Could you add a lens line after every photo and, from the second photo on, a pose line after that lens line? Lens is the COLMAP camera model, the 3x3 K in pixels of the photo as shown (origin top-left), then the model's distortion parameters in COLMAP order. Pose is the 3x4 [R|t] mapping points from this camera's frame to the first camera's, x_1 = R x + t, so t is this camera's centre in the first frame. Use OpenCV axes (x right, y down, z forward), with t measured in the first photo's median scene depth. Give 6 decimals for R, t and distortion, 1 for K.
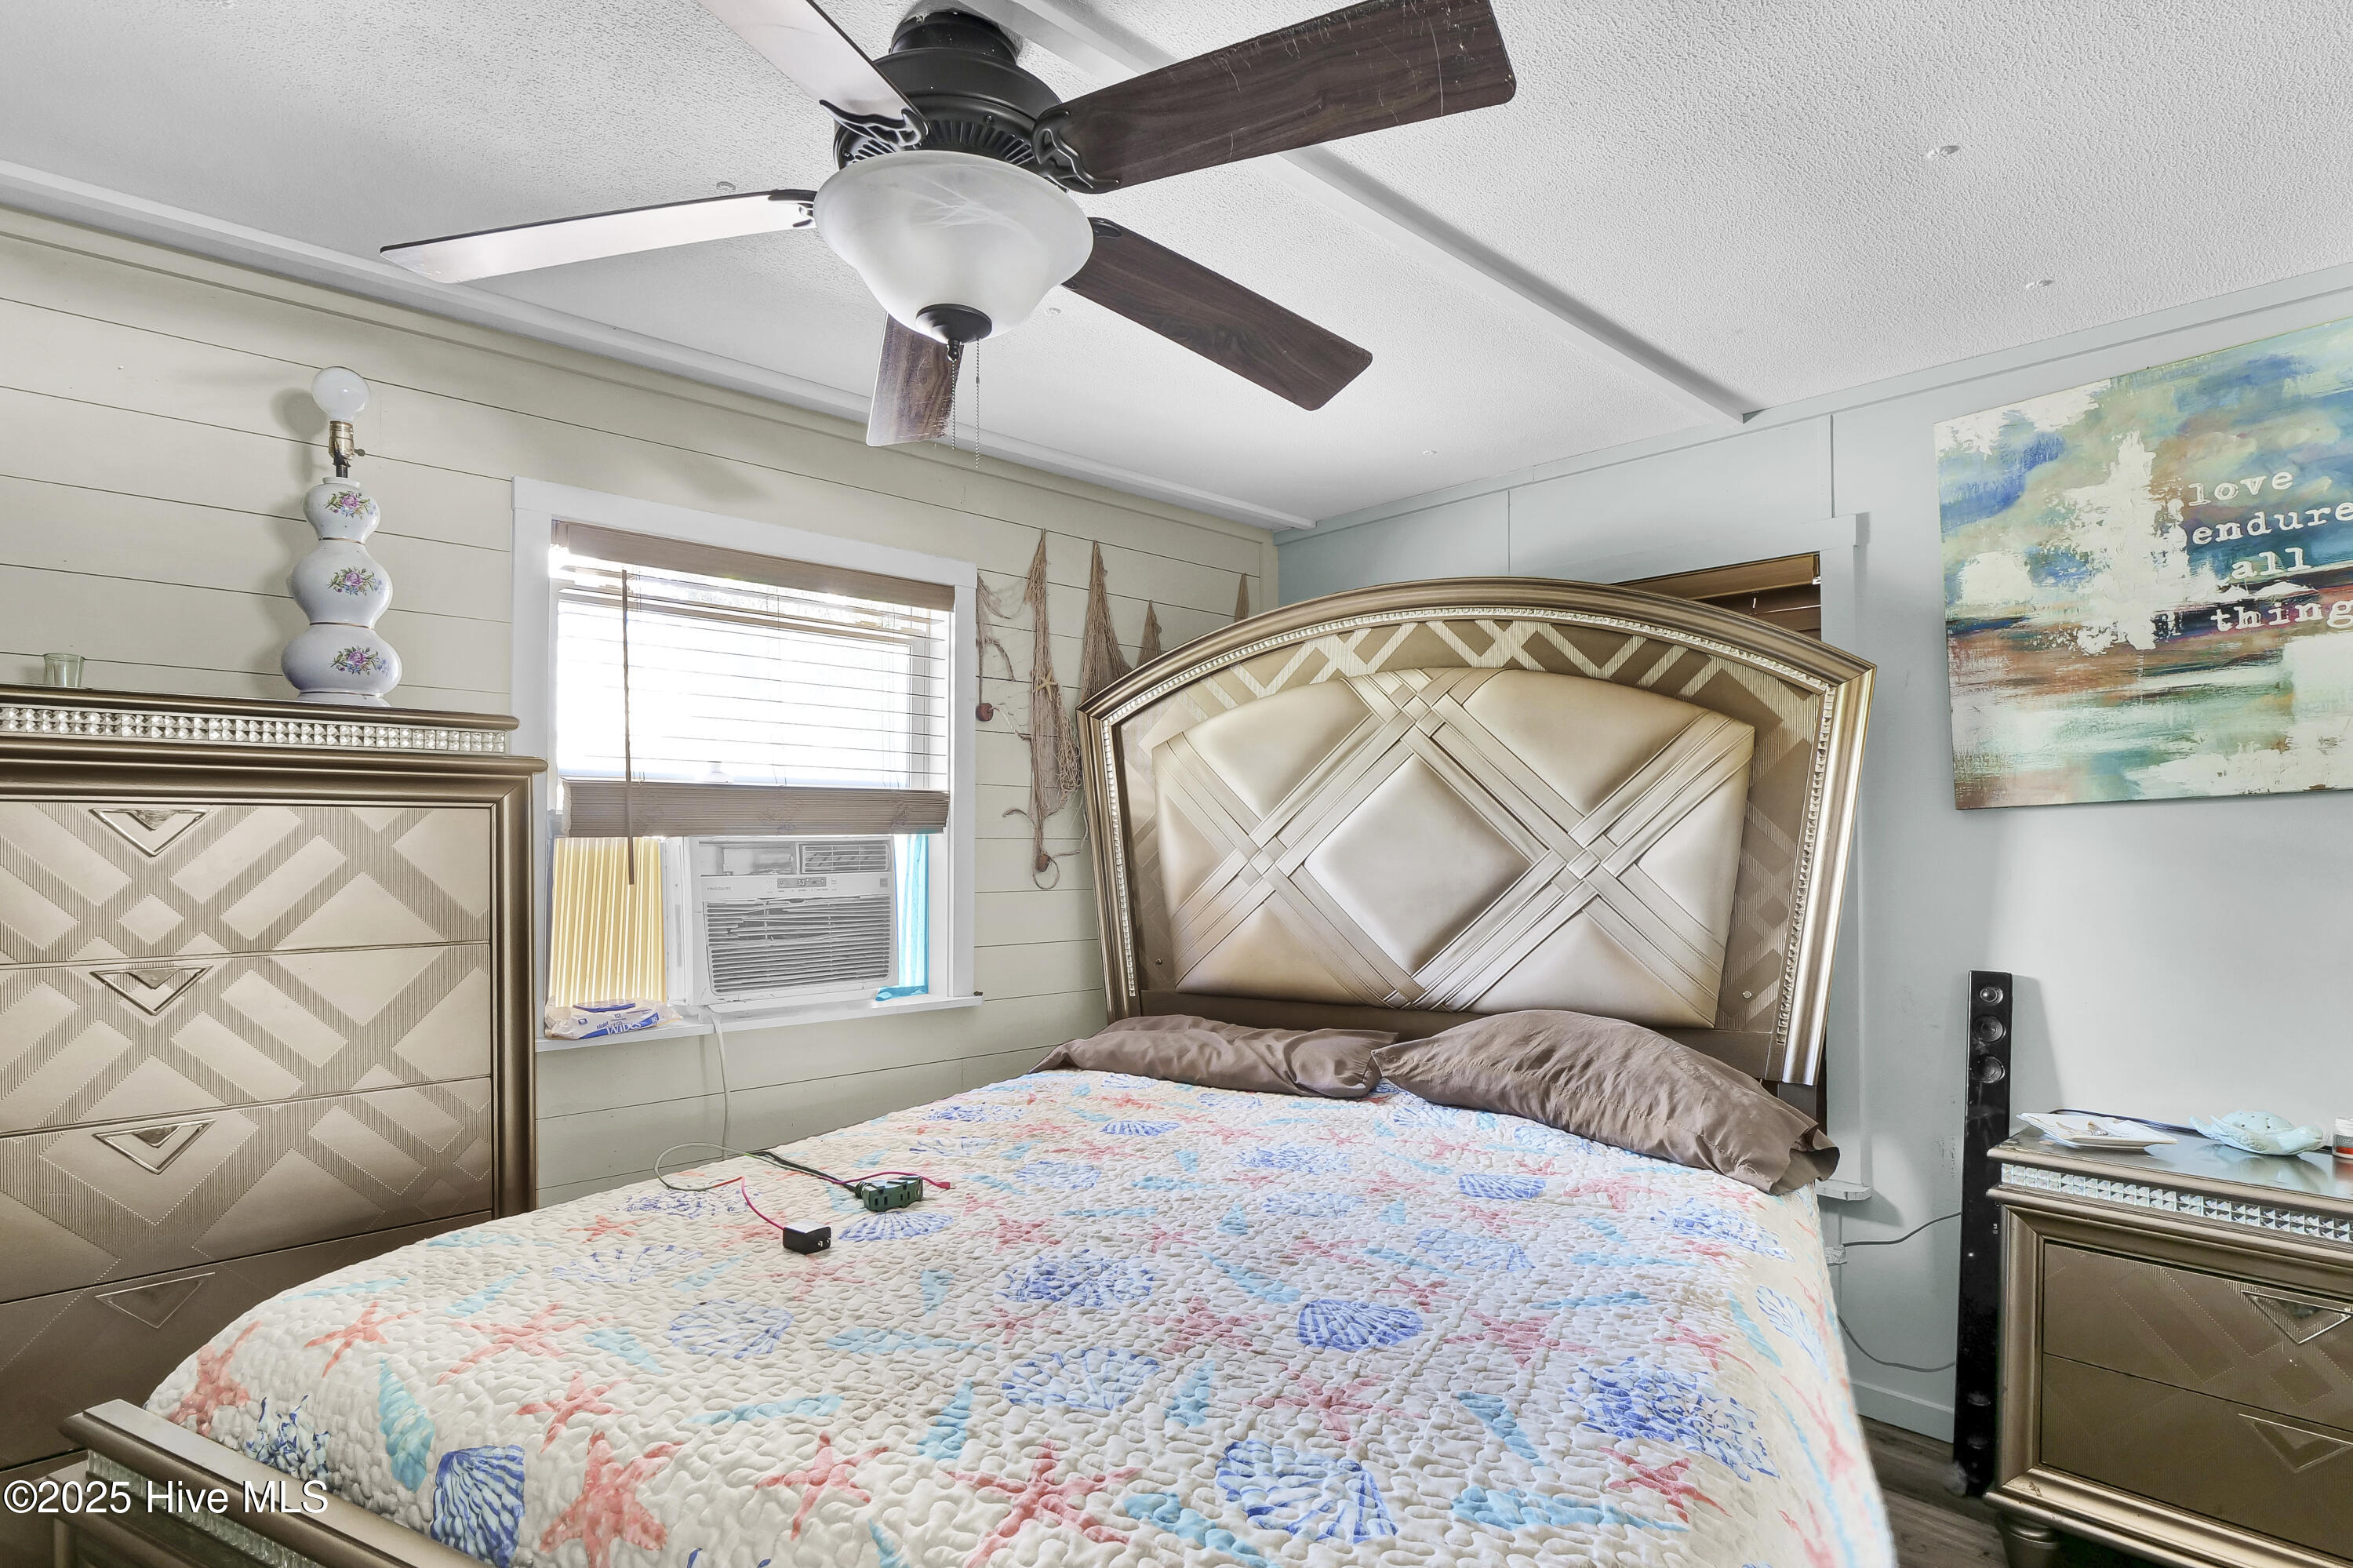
lens RADIAL K [[1173.8, 0, 1171.4], [0, 1173.8, 793.3], [0, 0, 1]] dist [0.003337, -0.013023]
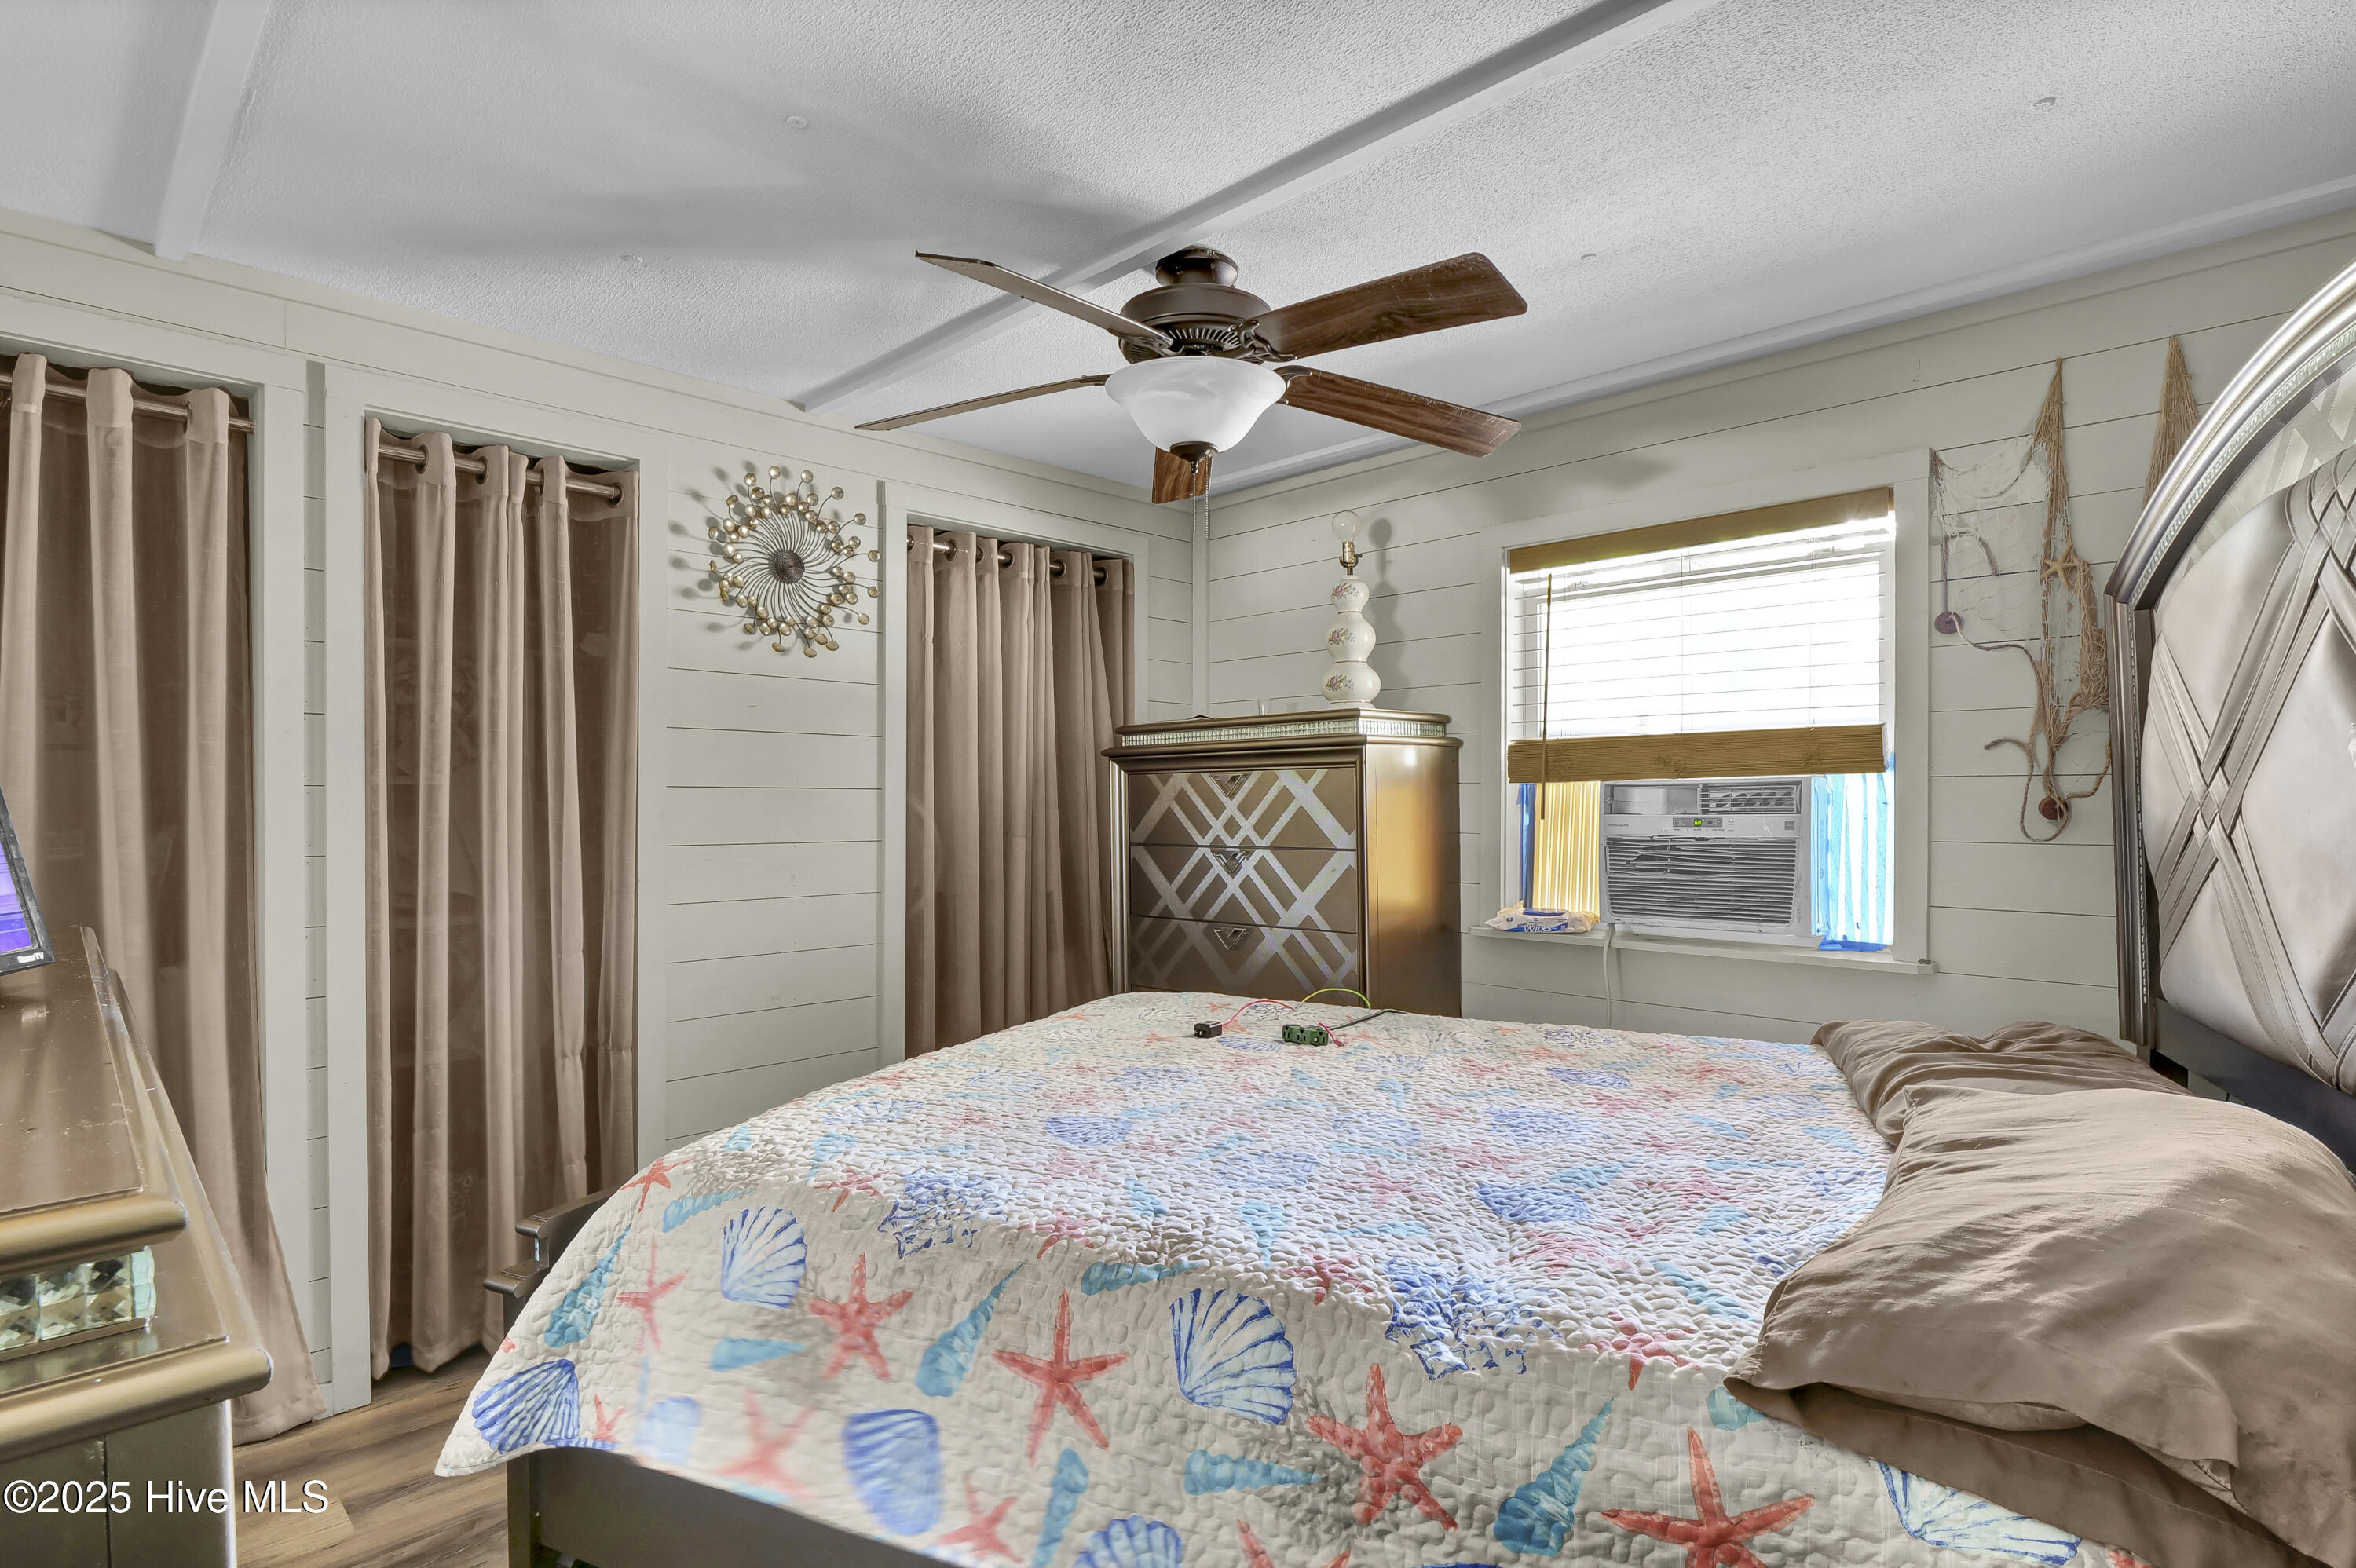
lens RADIAL K [[1175.1, 0, 1172.9], [0, 1175.1, 793.3], [0, 0, 1]] dist [0.003337, -0.013023]
pose [[0.049061, 0.003134, -0.998791, 0.699843], [0.054817, 0.998479, 0.005826, 0.016769], [0.997290, -0.055037, 0.048815, 0.459087]]
